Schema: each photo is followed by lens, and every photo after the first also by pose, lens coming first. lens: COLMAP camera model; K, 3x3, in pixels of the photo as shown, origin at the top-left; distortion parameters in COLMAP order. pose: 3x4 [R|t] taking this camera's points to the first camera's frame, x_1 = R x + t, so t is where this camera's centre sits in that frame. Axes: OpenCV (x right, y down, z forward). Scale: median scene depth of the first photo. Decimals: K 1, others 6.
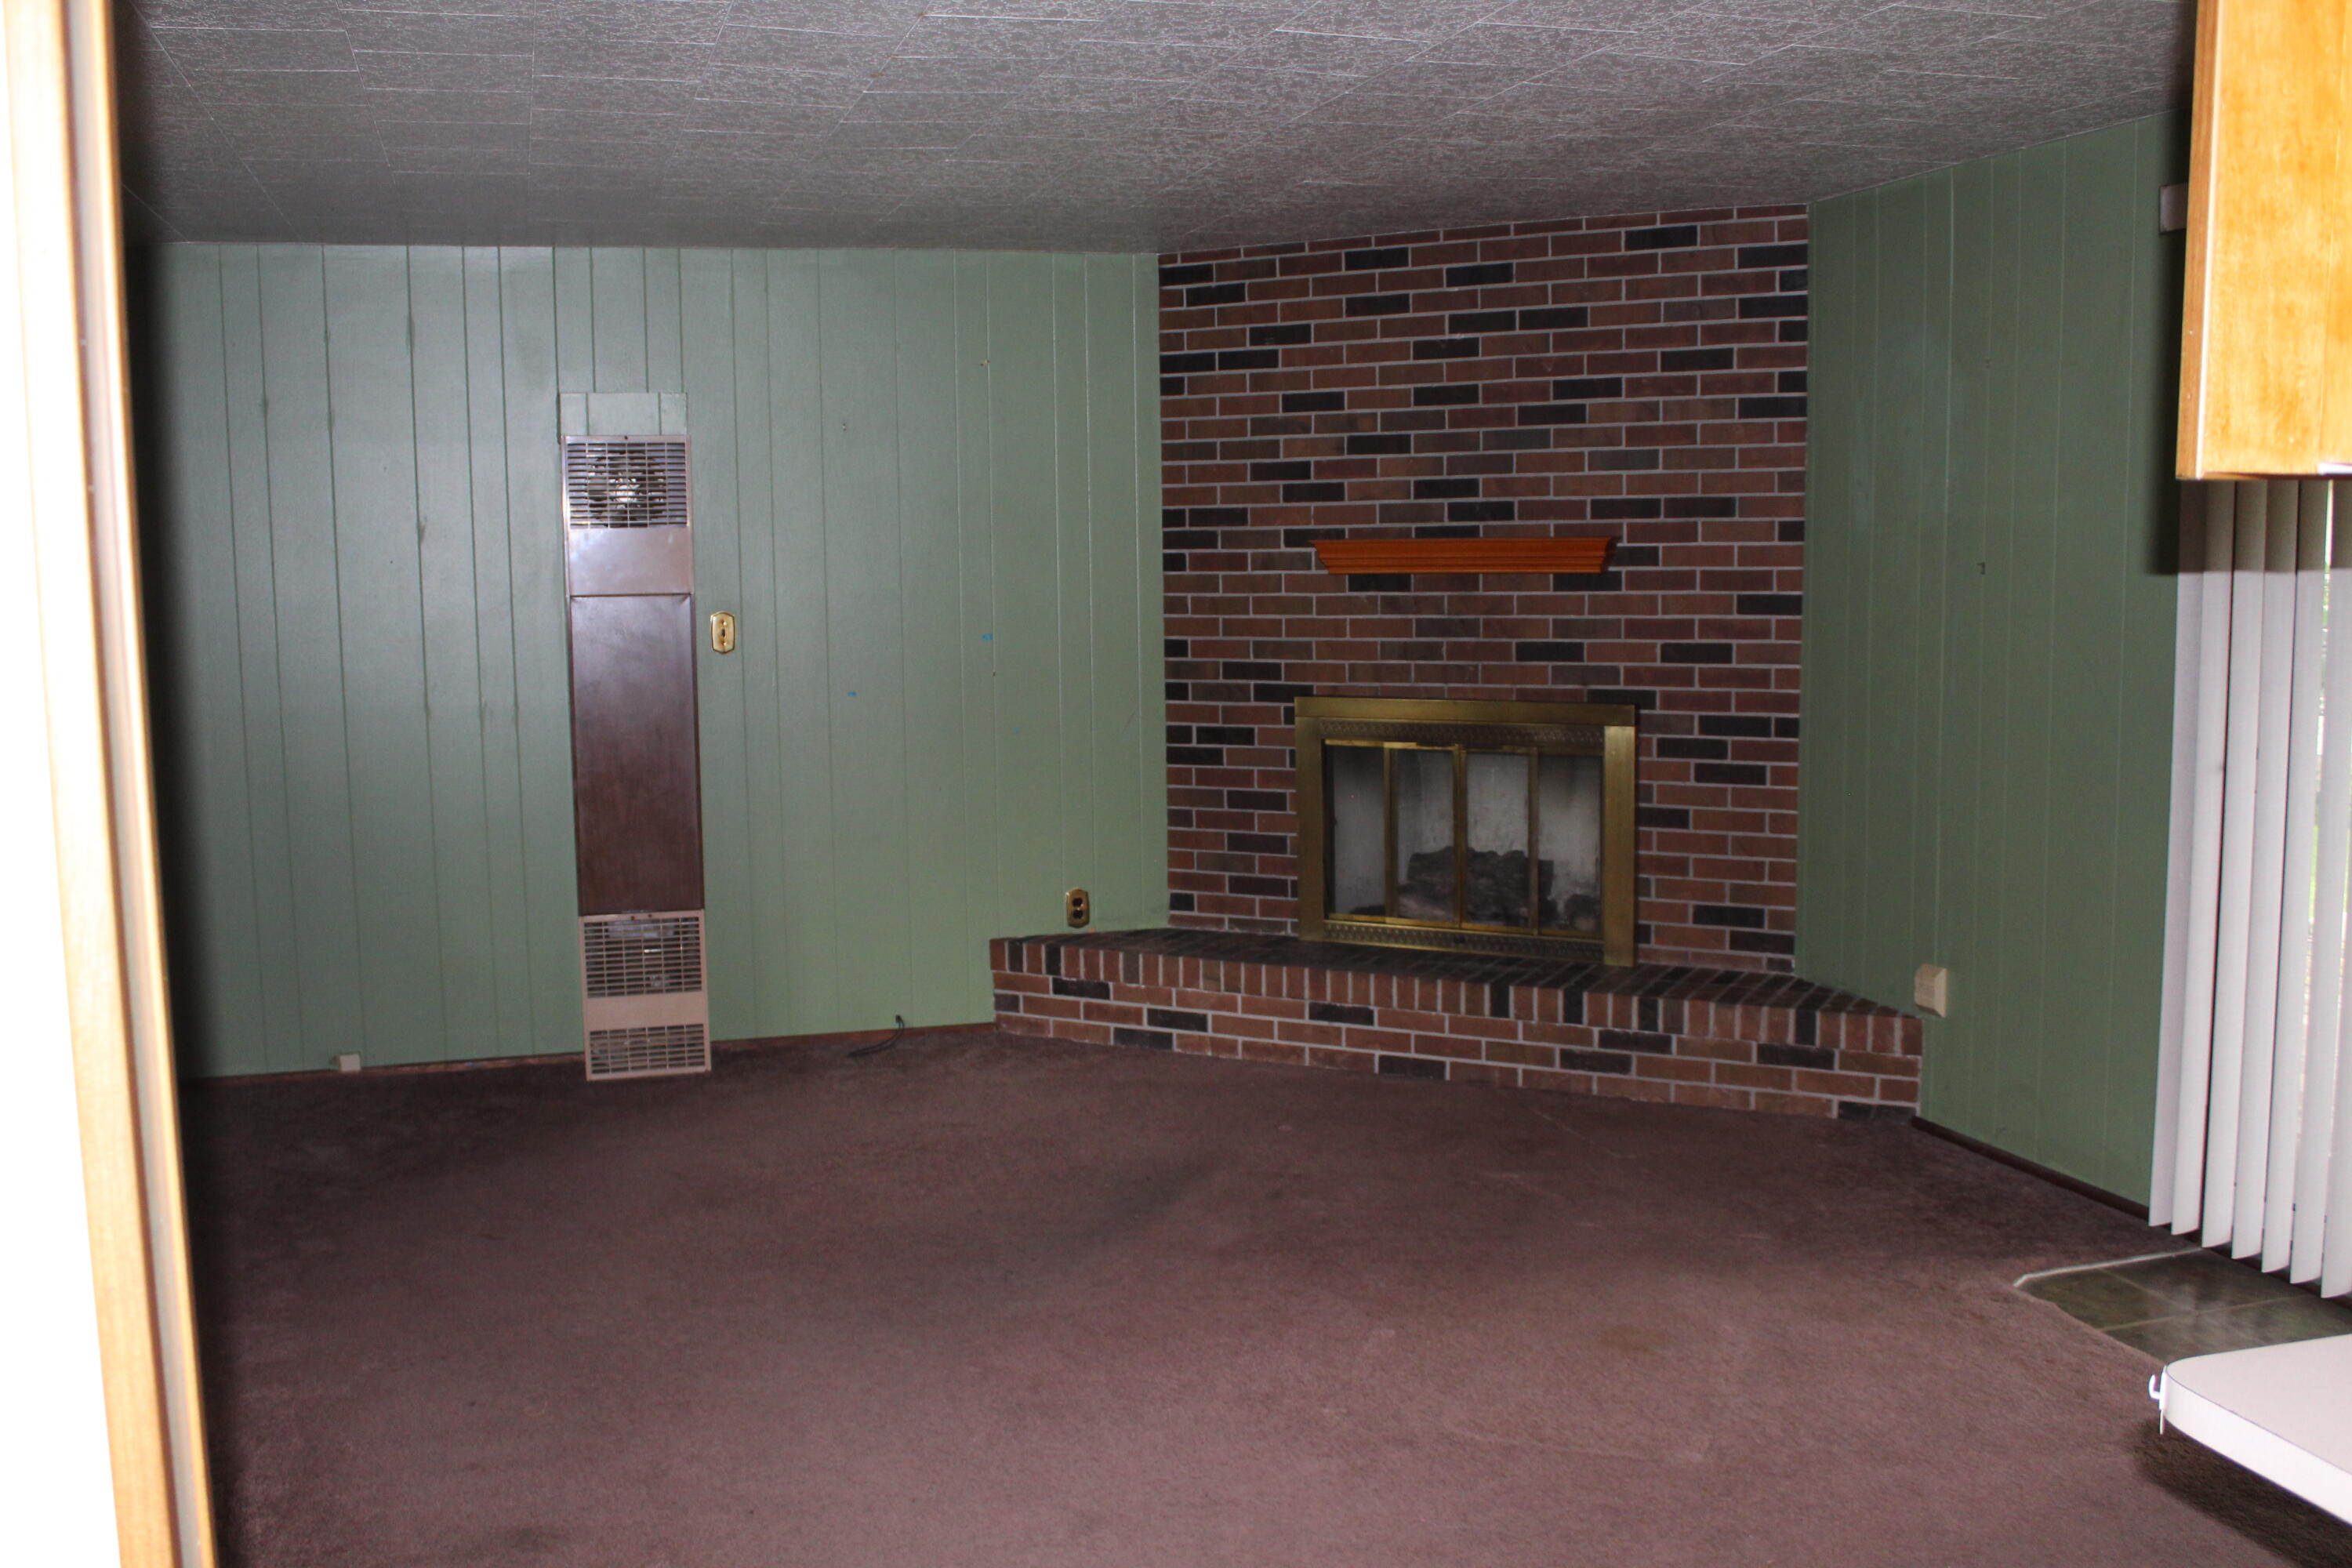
lens RADIAL K [[2183.8, 0, 1176.0], [0, 2183.8, 784.0], [0, 0, 1]] dist [-0.158297, 0.203556]
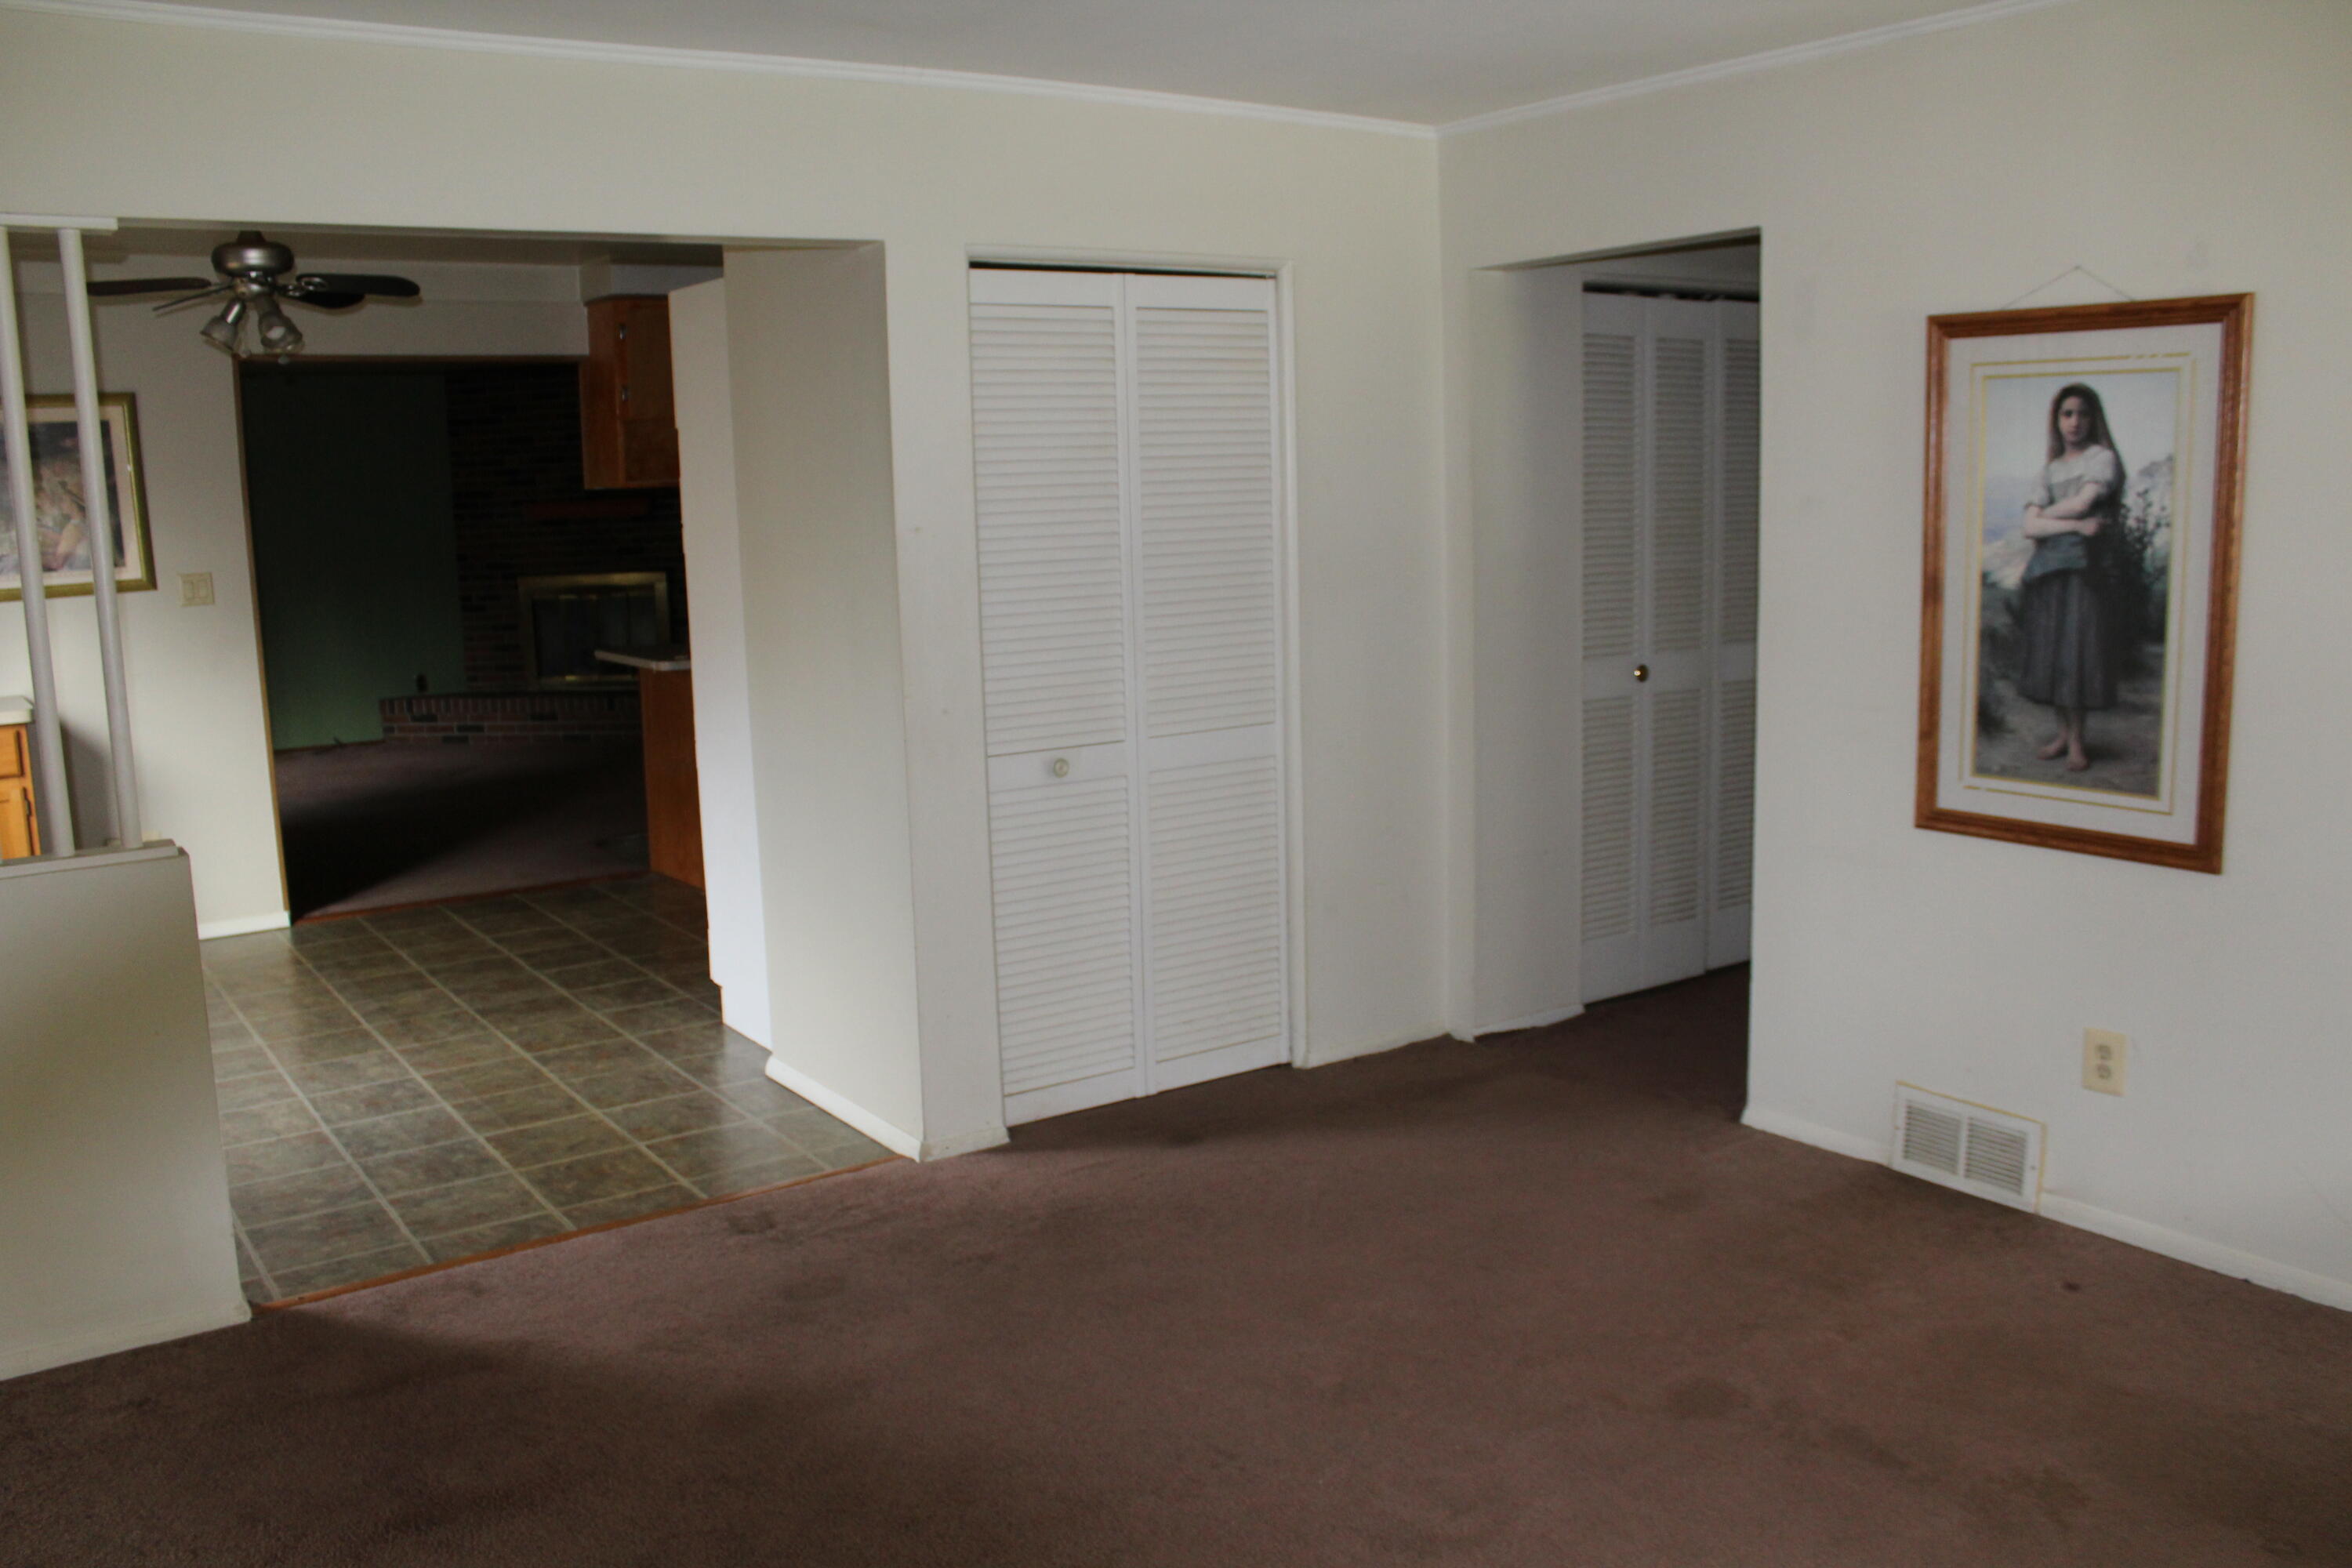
lens RADIAL K [[1952.5, 0, 1176.0], [0, 1952.5, 784.0], [0, 0, 1]] dist [-0.182894, 0.161285]
pose [[0.950264, -0.064213, 0.304755, 0.088002], [0.051769, 0.997469, 0.048747, 0.111206], [-0.307114, -0.030546, 0.951182, -1.056606]]
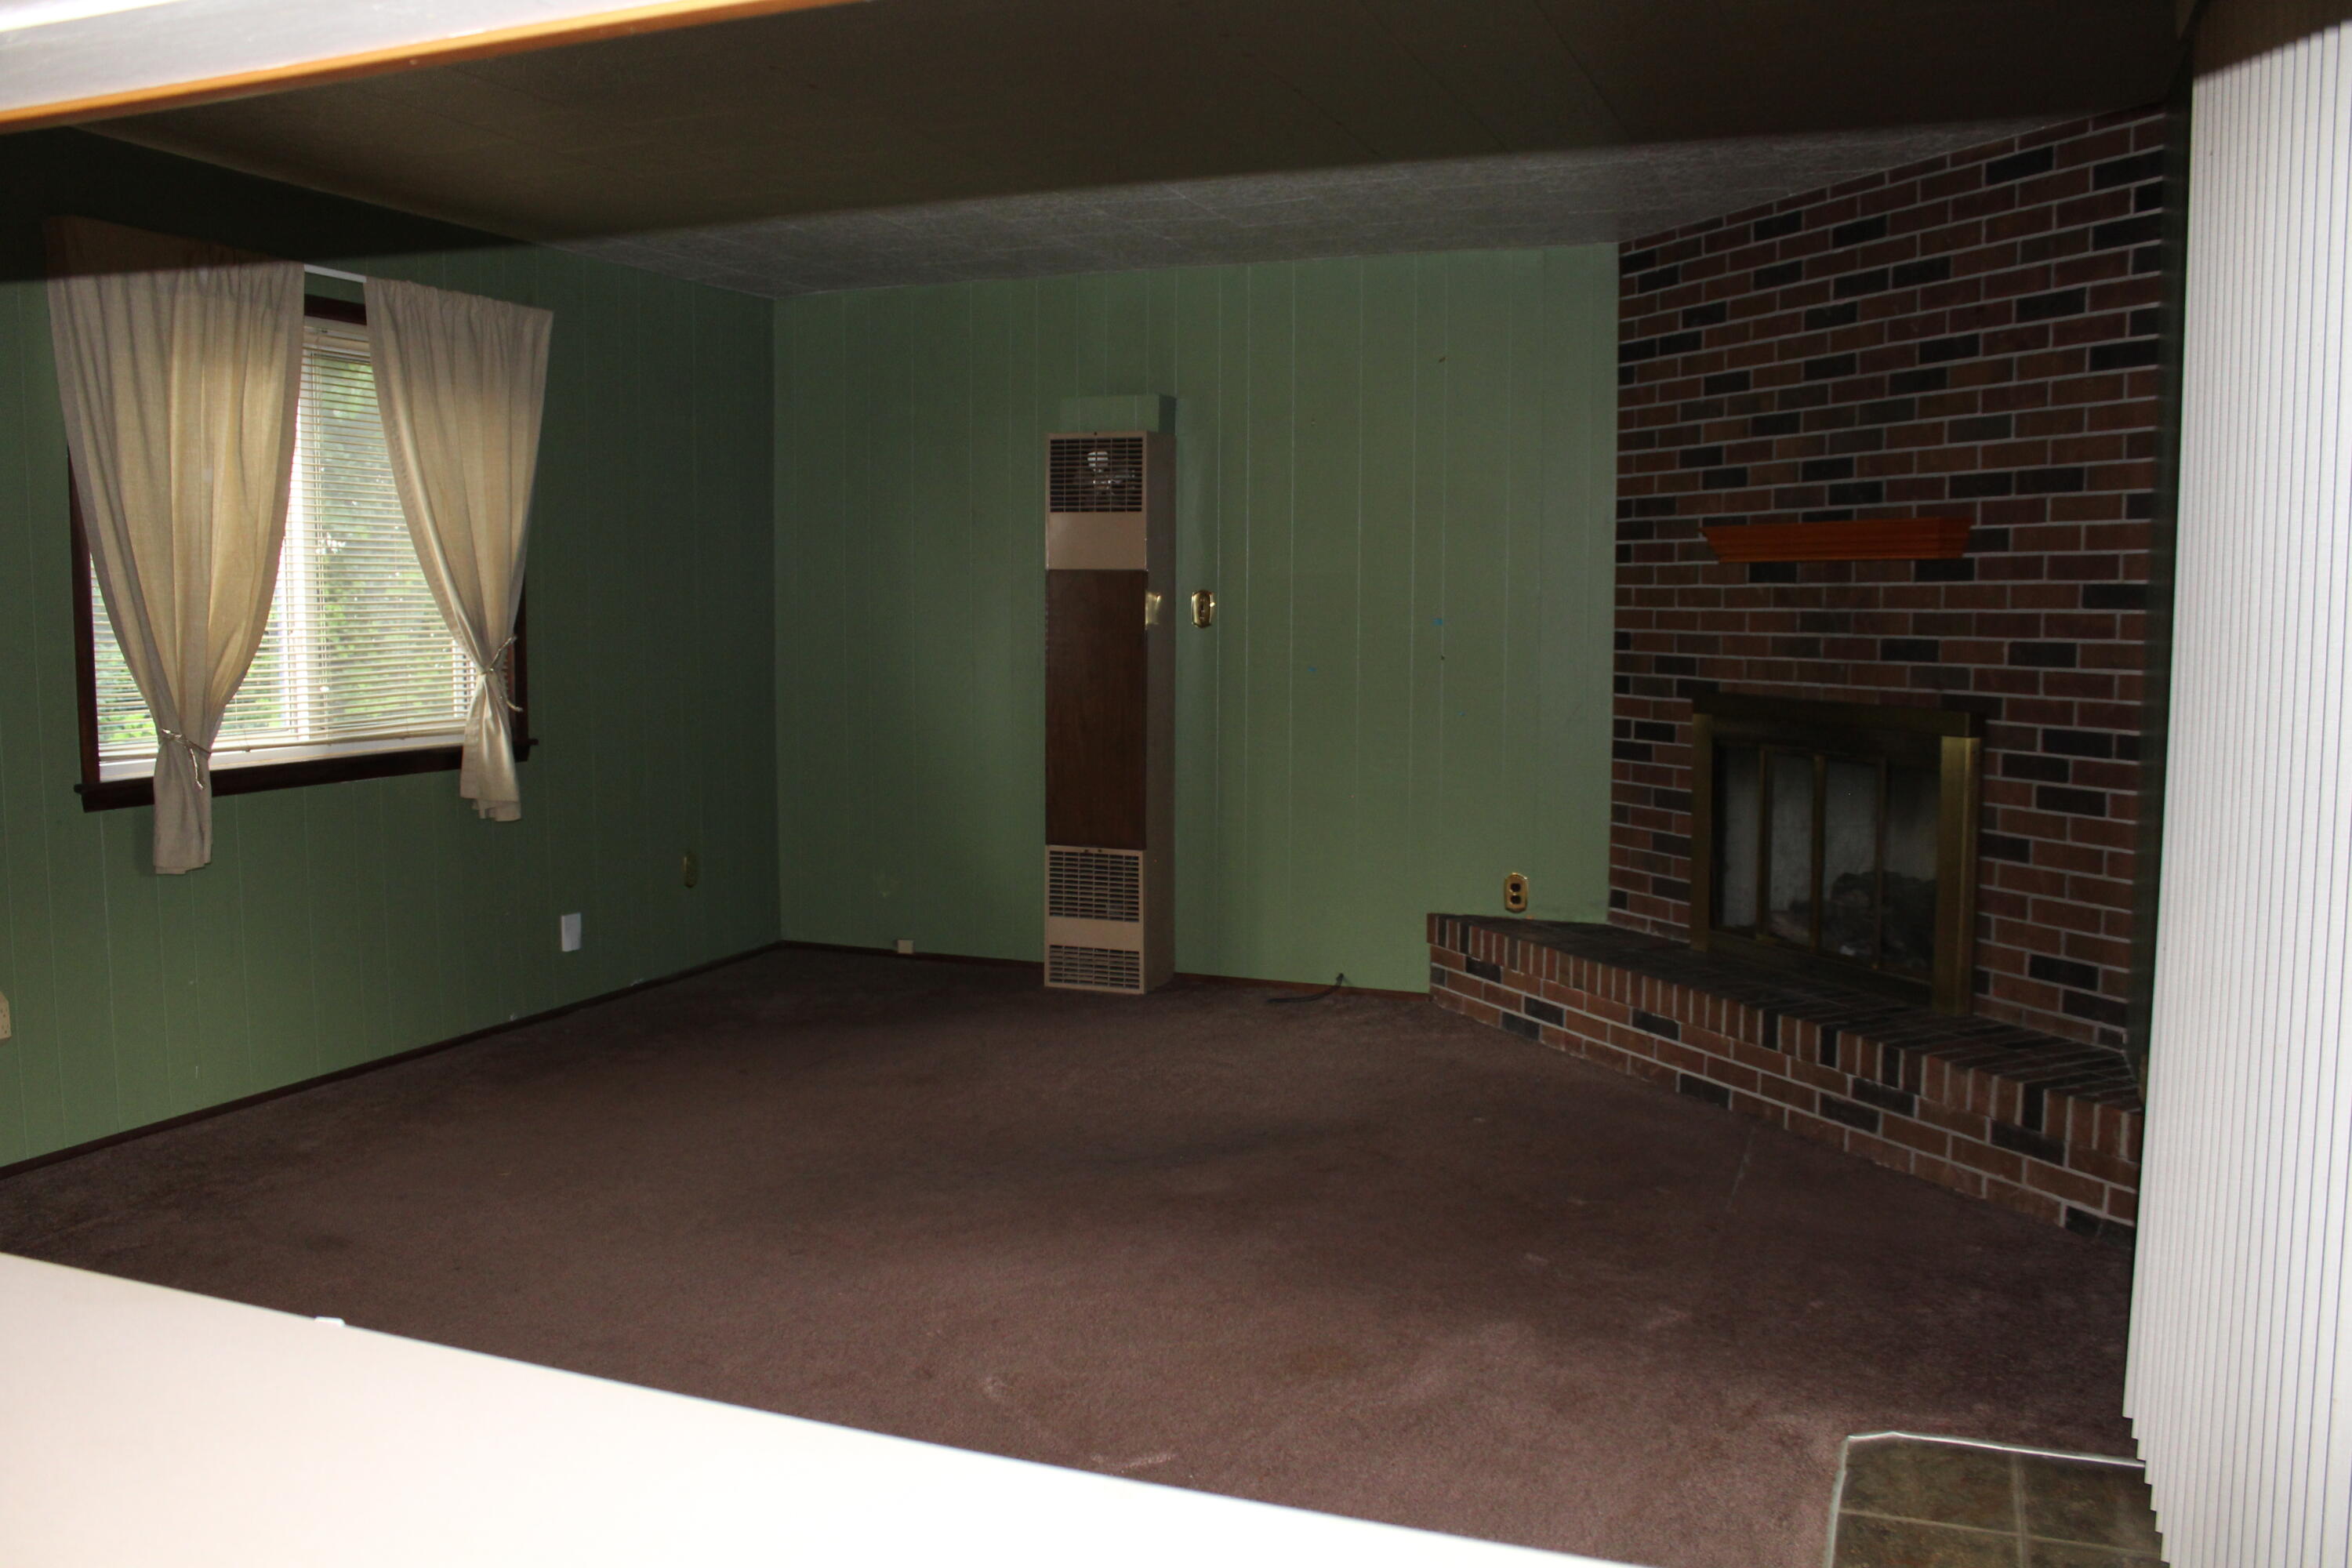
lens RADIAL K [[1952.5, 0, 1176.0], [0, 1952.5, 784.0], [0, 0, 1]] dist [-0.182894, 0.161285]
pose [[0.781525, 0.075070, -0.619341, 0.422899], [-0.084344, 0.996334, 0.014334, 0.007301], [0.618147, 0.041035, 0.784991, 0.211232]]
